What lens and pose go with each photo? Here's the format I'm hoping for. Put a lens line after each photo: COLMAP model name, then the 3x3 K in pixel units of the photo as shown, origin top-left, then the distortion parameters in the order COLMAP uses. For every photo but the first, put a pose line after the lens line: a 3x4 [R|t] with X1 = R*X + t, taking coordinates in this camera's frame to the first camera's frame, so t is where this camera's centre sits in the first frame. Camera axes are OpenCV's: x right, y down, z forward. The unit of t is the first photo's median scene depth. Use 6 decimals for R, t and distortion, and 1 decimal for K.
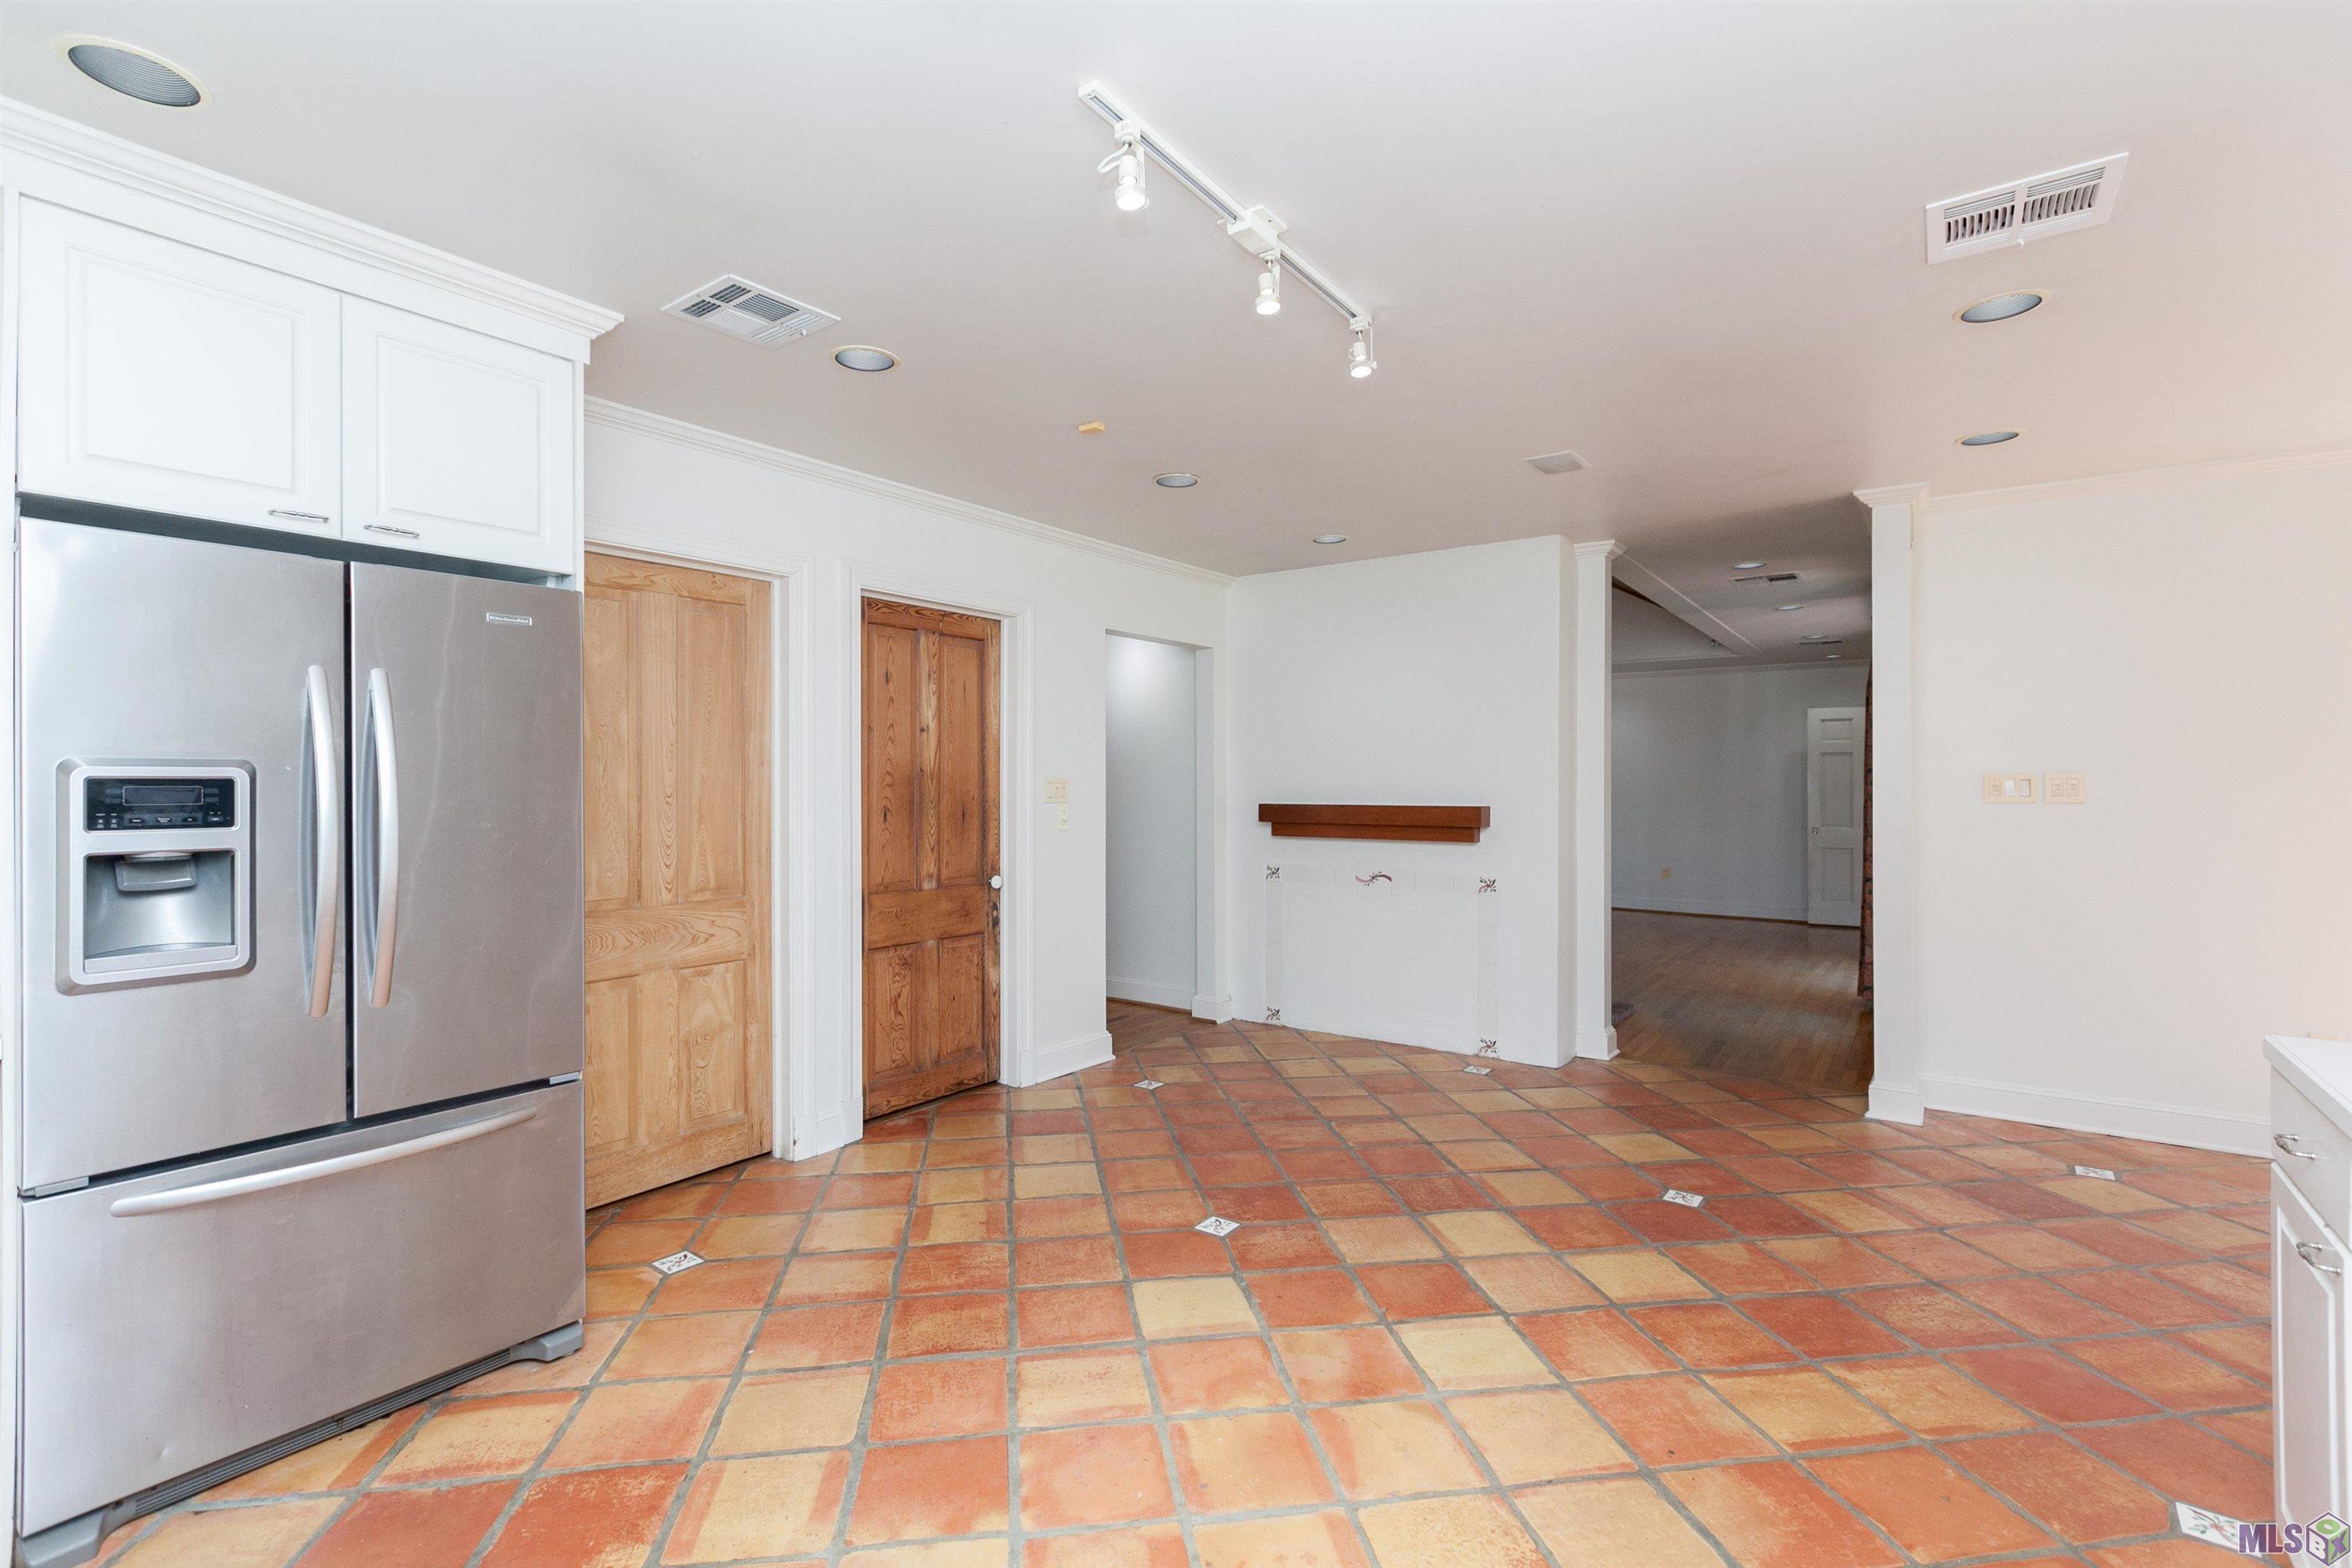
lens RADIAL K [[1078.0, 0, 1171.4], [0, 1078.0, 784.2], [0, 0, 1]] dist [0.000185, -0.001015]
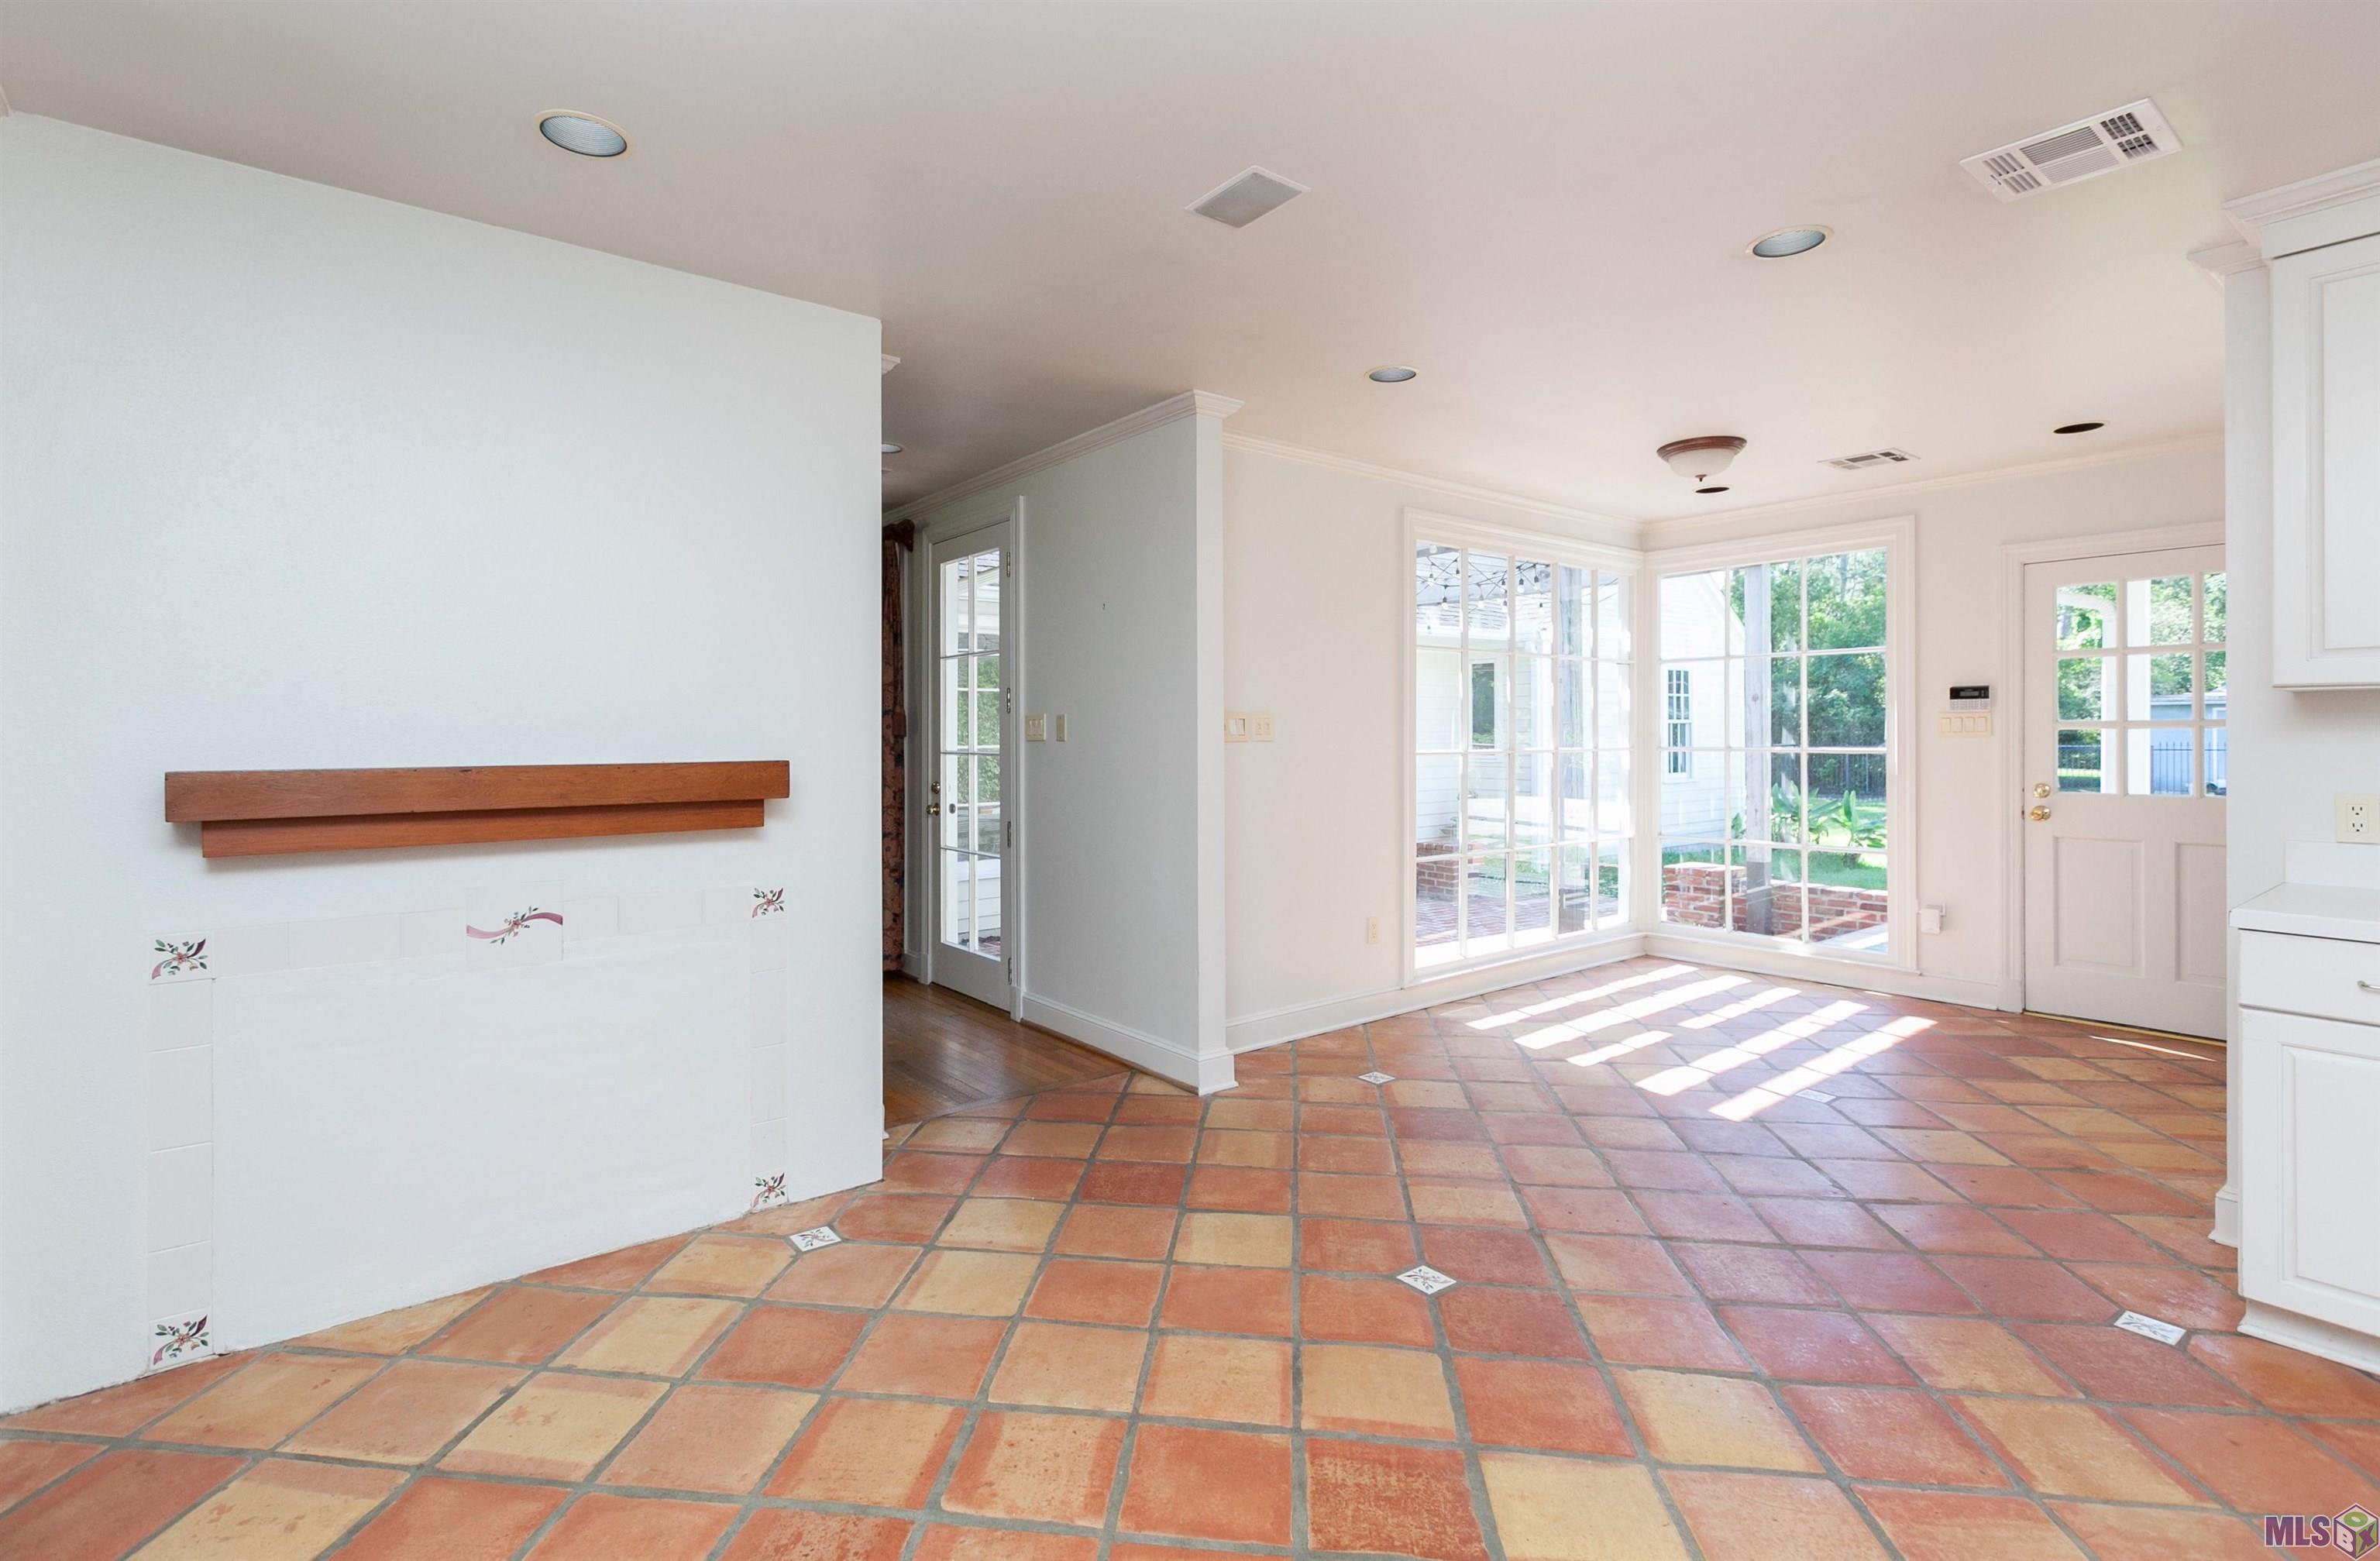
lens RADIAL K [[1090.8, 0, 1153.2], [0, 1090.8, 730.3], [0, 0, 1]] dist [0.000185, -0.001015]
pose [[0.277943, 0.001845, 0.960596, -0.226577], [0.002929, 0.999992, -0.002768, 0.008032], [-0.960593, 0.003583, 0.277935, 0.751653]]
